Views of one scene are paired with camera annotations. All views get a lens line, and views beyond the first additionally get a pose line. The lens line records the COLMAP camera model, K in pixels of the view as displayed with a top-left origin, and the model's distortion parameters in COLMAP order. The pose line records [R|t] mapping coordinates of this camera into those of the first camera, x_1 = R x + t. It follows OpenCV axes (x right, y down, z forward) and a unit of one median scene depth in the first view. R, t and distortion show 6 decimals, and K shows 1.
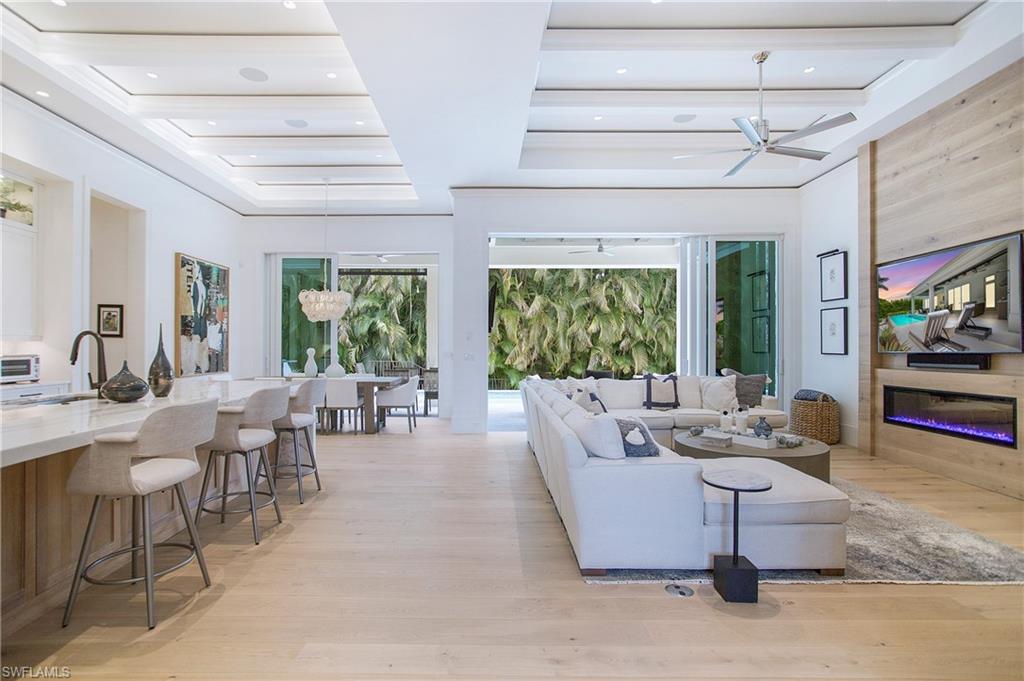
lens RADIAL K [[505.9, 0, 512.0], [0, 505.9, 340.5], [0, 0, 1]] dist [-0.017279, 0.001086]
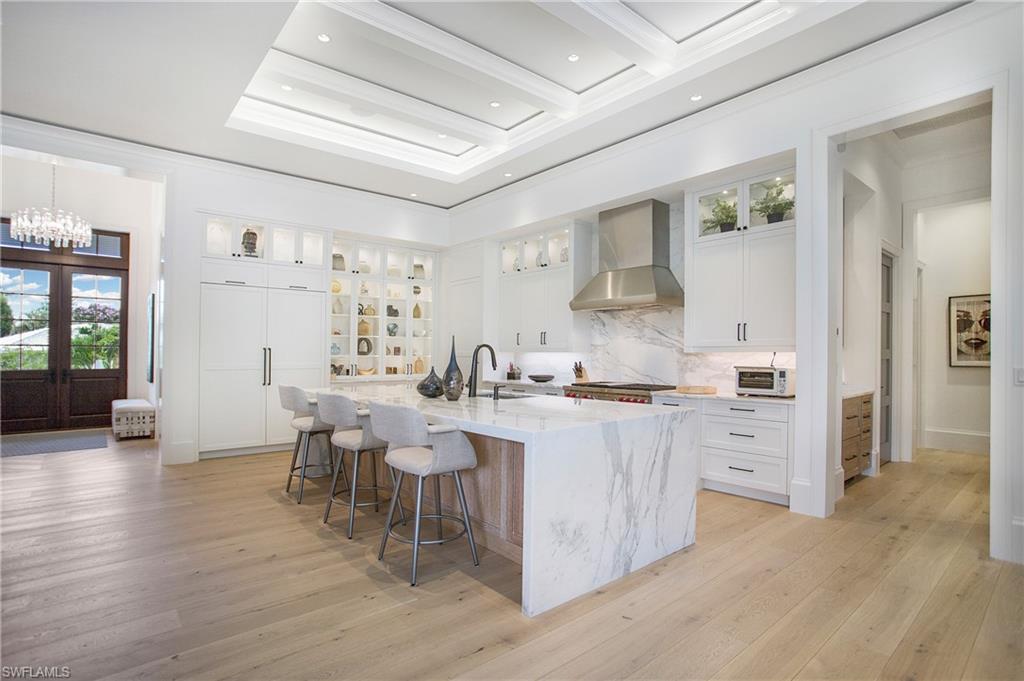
lens RADIAL K [[491.4, 0, 509.9], [0, 491.4, 355.4], [0, 0, 1]] dist [-0.084634, 0.000735]
pose [[-0.780711, -0.000903, -0.624892, -0.053543], [0.007322, 0.999917, -0.010593, 0.008626], [0.624849, -0.012846, -0.780640, 0.878546]]
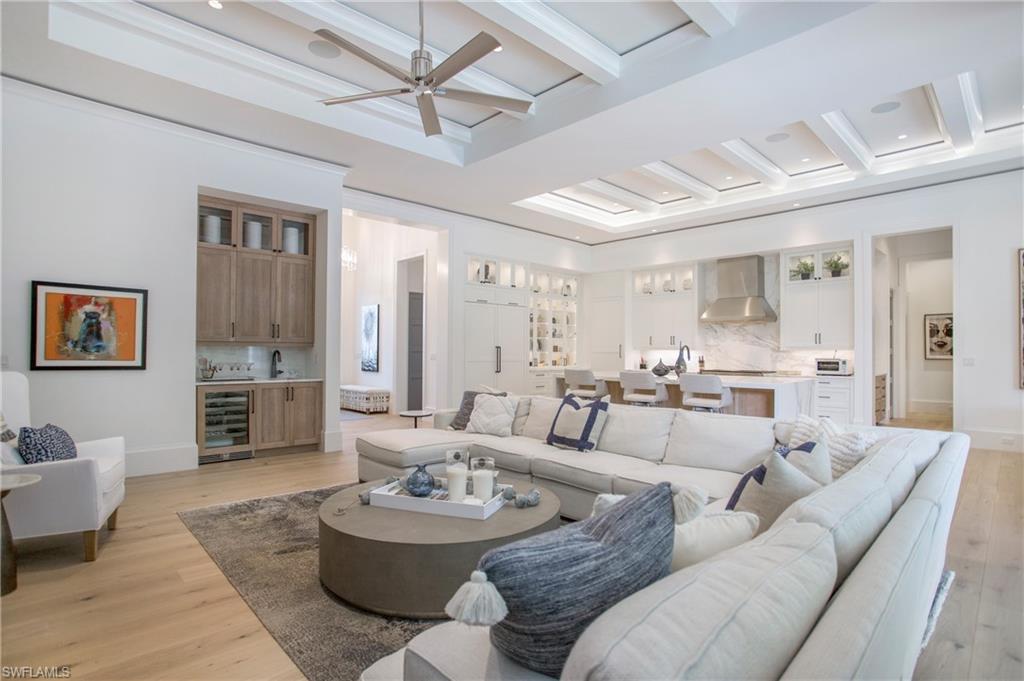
lens RADIAL K [[503.6, 0, 512.0], [0, 503.6, 340.5], [0, 0, 1]] dist [-0.098987, 0.000322]
pose [[-0.736184, -0.018907, -0.676517, 0.513248], [0.004447, 0.999453, -0.032772, 0.010533], [0.676767, -0.027135, -0.735697, 0.909509]]
